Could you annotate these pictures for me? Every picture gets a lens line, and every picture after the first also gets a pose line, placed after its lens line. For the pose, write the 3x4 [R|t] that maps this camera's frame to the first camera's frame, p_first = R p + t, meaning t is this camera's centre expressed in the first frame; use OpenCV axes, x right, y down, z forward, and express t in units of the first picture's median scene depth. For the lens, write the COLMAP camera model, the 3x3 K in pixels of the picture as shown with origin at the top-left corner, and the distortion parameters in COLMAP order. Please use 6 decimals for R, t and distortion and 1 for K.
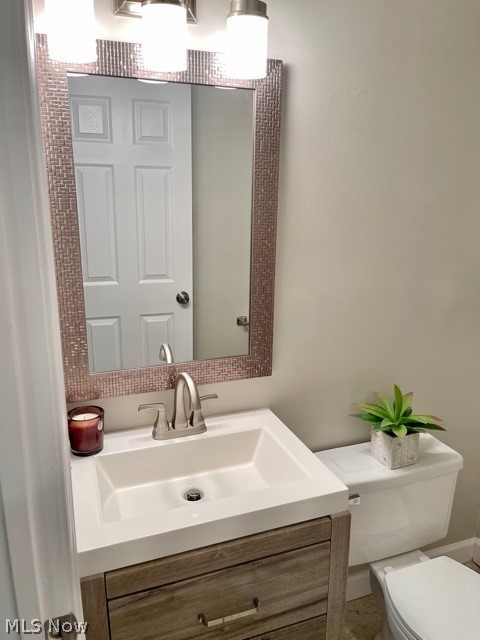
lens RADIAL K [[479.1, 0, 239.7], [0, 479.1, 316.9], [0, 0, 1]] dist [0.068325, -0.092008]
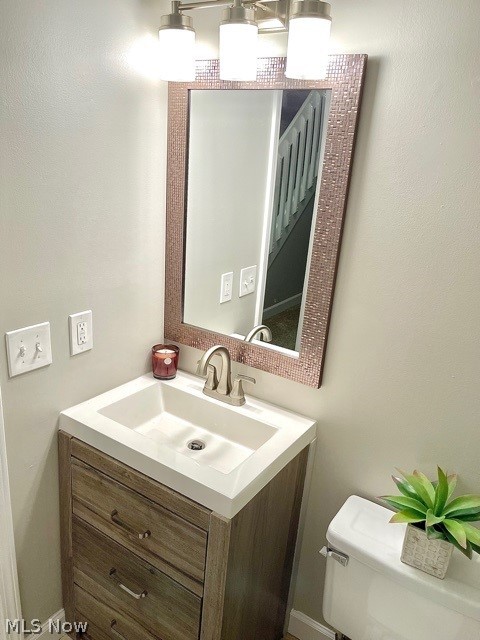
lens RADIAL K [[479.1, 0, 238.5], [0, 479.1, 321.2], [0, 0, 1]] dist [0.068325, -0.092008]
pose [[0.583848, 0.289850, -0.758359, 0.744191], [-0.264928, 0.950984, 0.159509, -0.131784], [0.767421, 0.107782, 0.632019, 0.288072]]
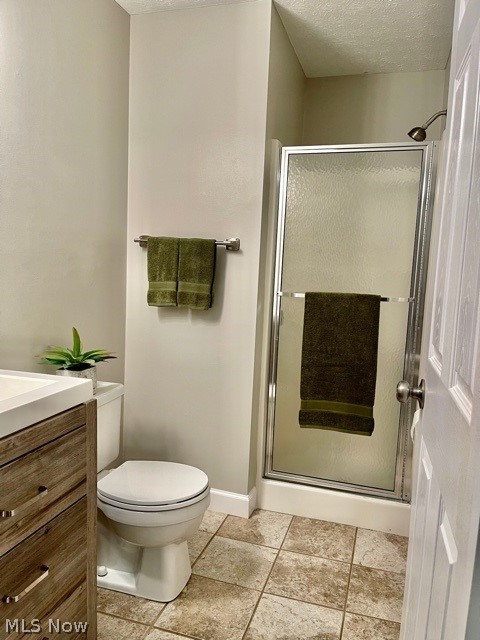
lens RADIAL K [[479.1, 0, 240.3], [0, 479.1, 321.6], [0, 0, 1]] dist [0.068325, -0.092008]
pose [[0.606048, -0.078971, 0.791498, -0.422935], [0.161469, 0.986556, -0.025203, 0.254451], [-0.778867, 0.143077, 0.610651, -0.050048]]
